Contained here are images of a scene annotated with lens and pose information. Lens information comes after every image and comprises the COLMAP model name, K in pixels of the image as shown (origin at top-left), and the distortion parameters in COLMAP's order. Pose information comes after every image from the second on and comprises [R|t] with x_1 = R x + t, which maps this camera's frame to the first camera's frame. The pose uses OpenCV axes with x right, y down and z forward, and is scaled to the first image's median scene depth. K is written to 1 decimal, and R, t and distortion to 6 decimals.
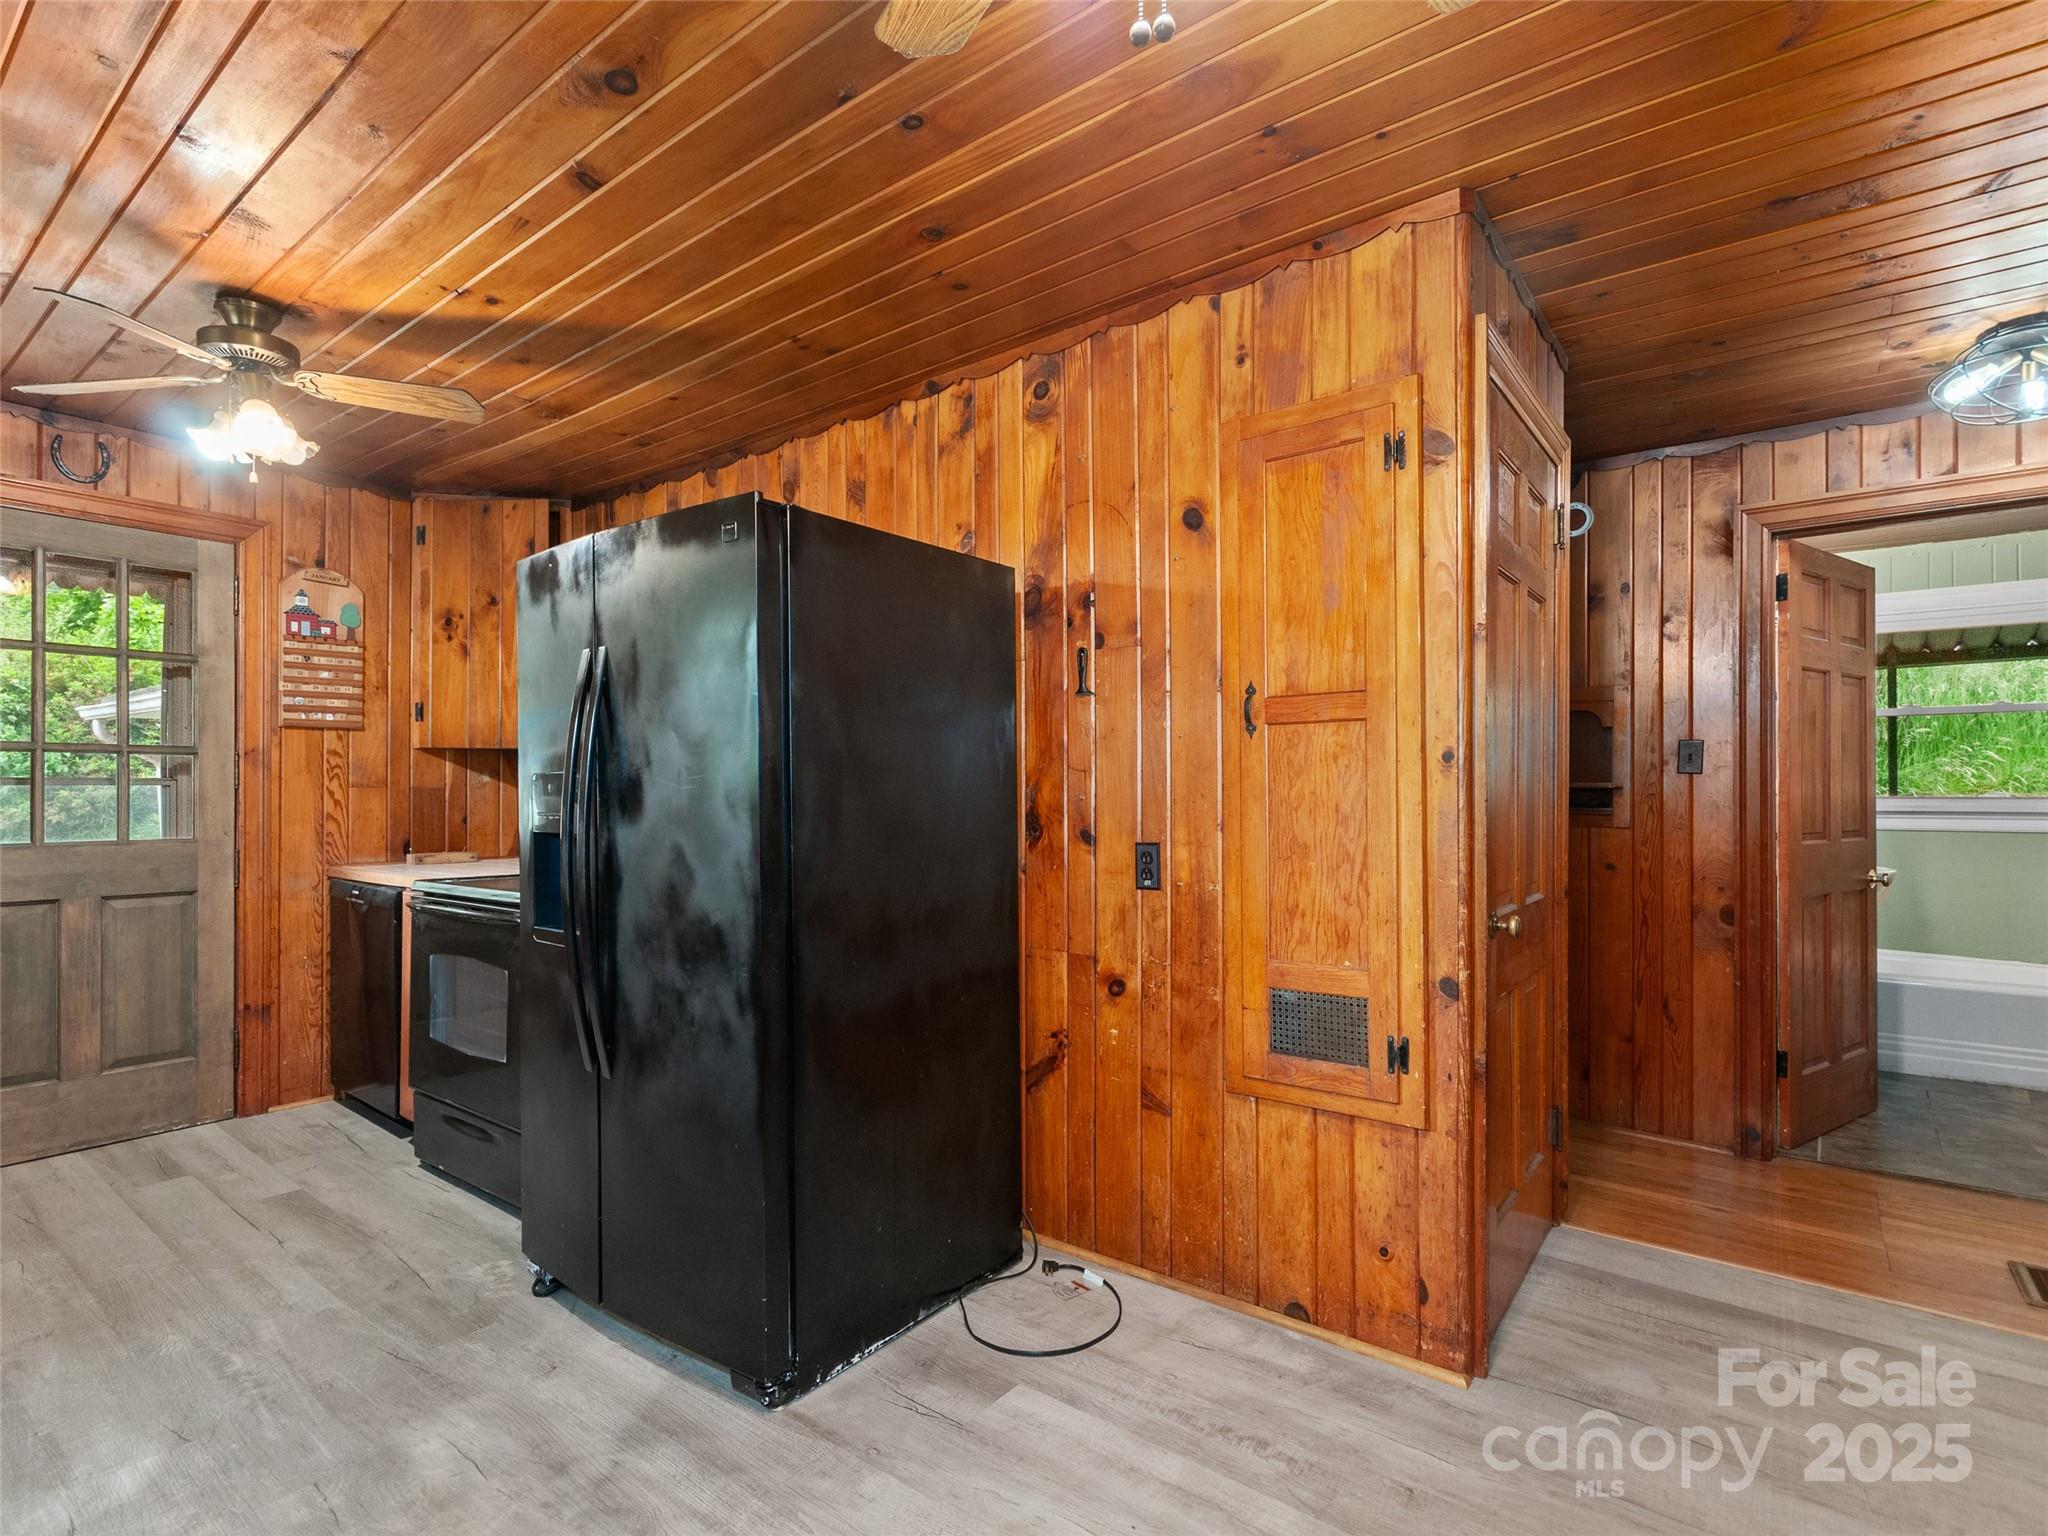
lens RADIAL K [[1007.8, 0, 1018.7], [0, 1007.8, 779.2], [0, 0, 1]] dist [-0.001313, 0.000014]
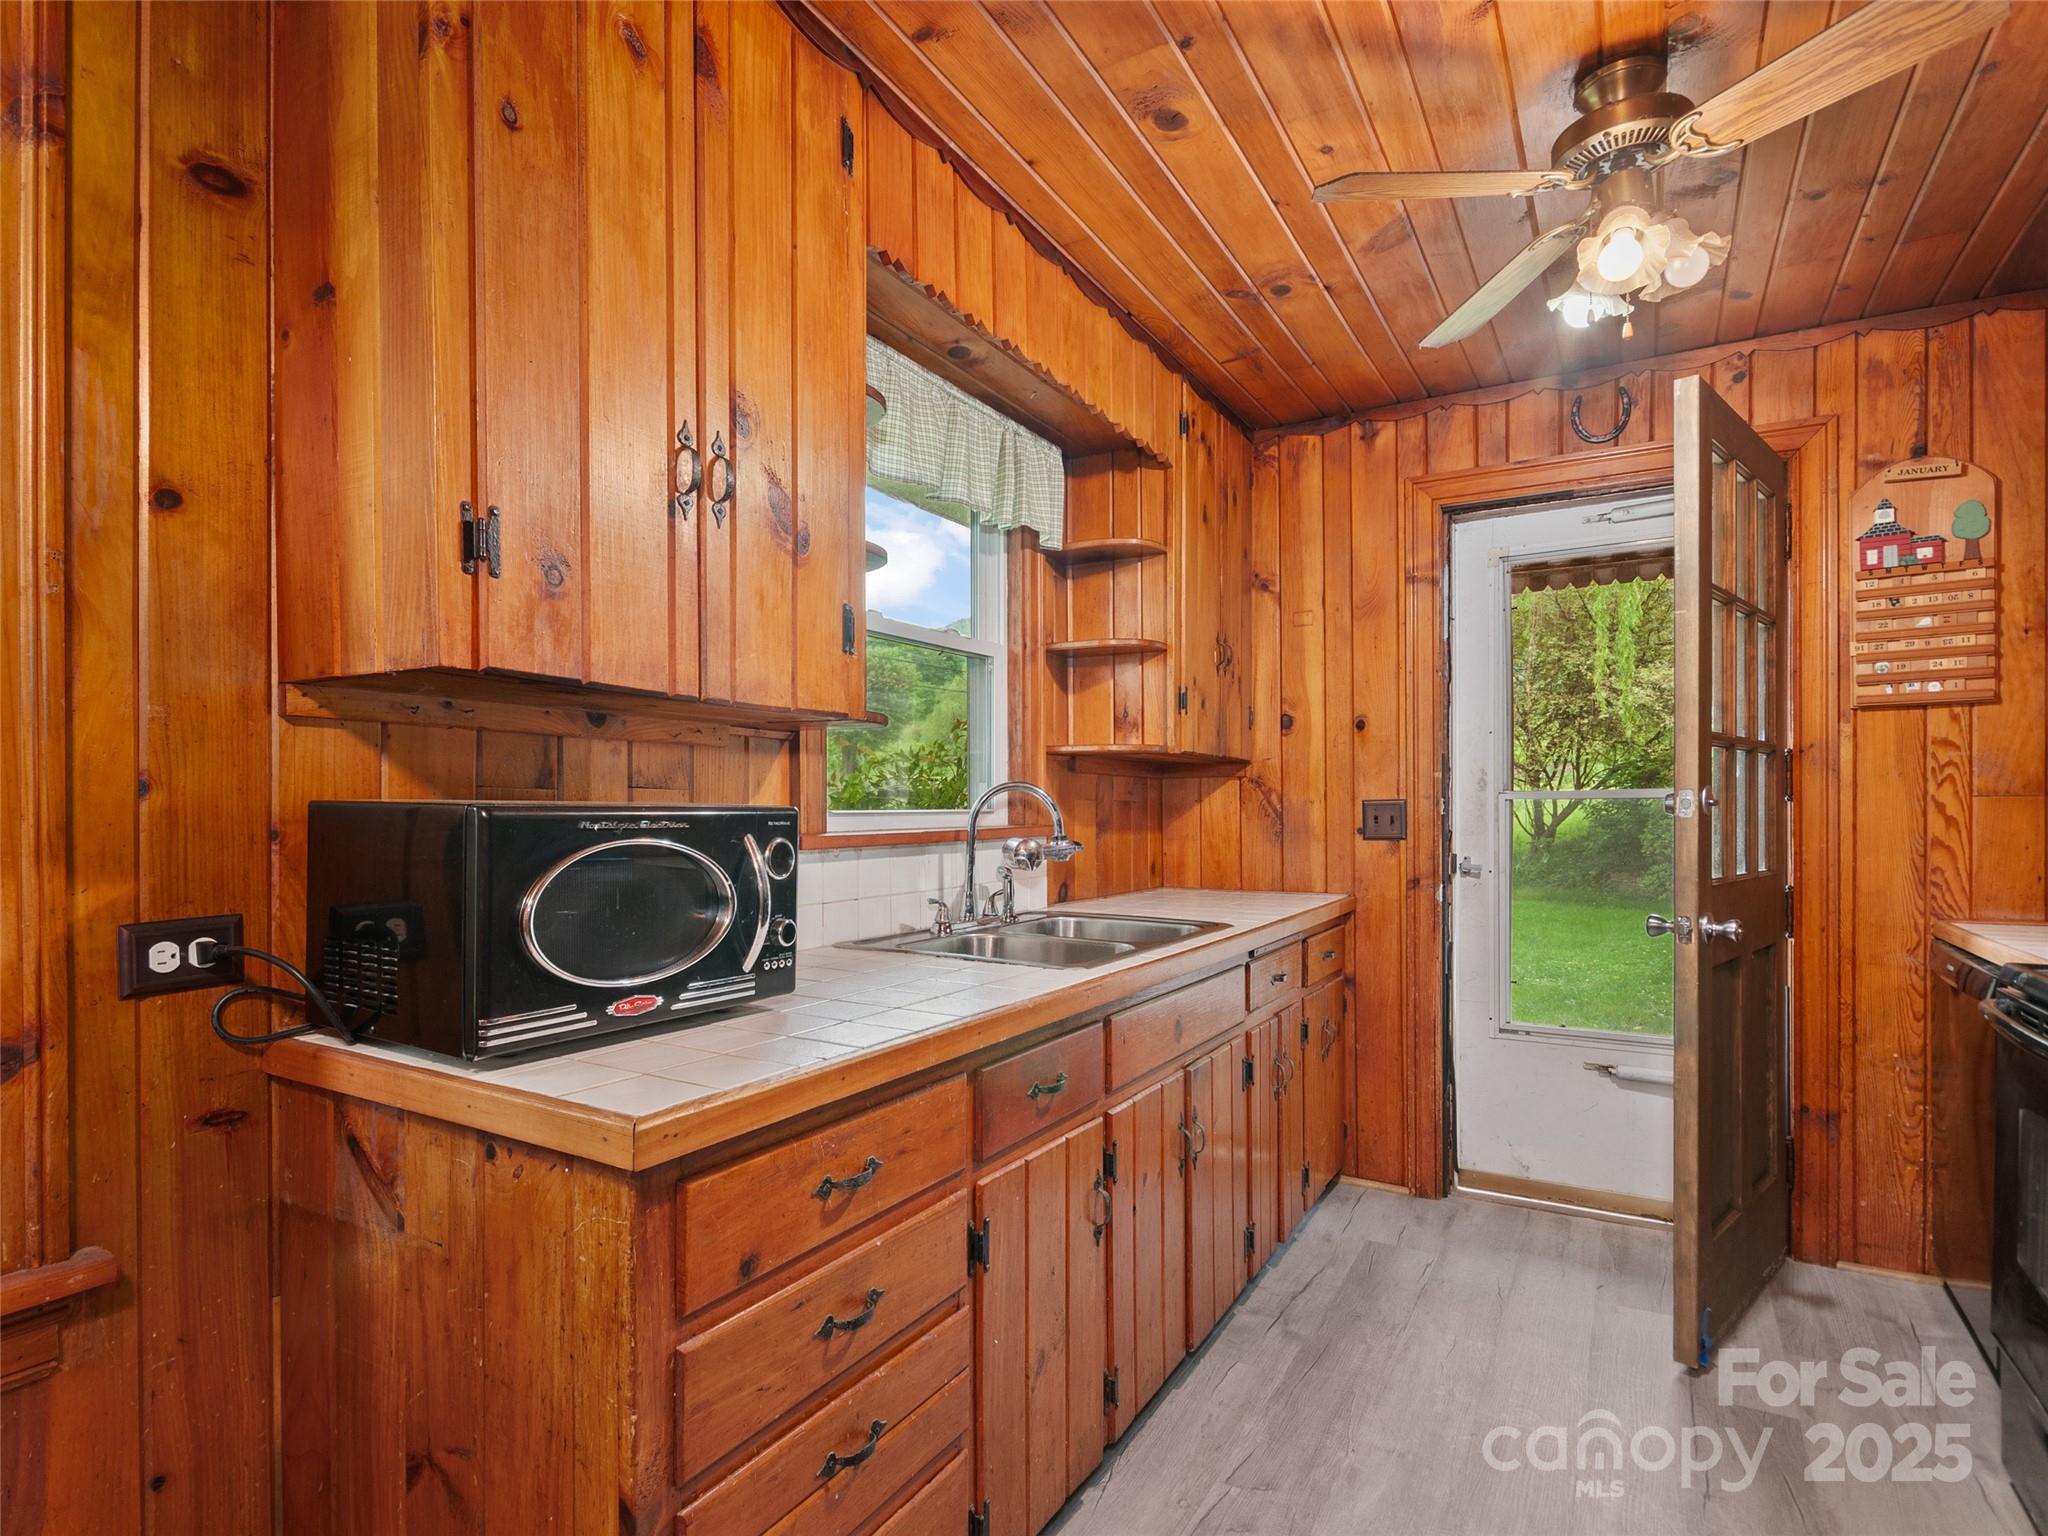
lens RADIAL K [[1090.1, 0, 976.8], [0, 1090.1, 817.3], [0, 0, 1]] dist [-0.002478, -0.001794]
pose [[0.098586, 0.003183, -0.995123, -0.058517], [0.017473, 0.999835, 0.004930, 0.006990], [0.994975, -0.017873, 0.098514, 0.330750]]
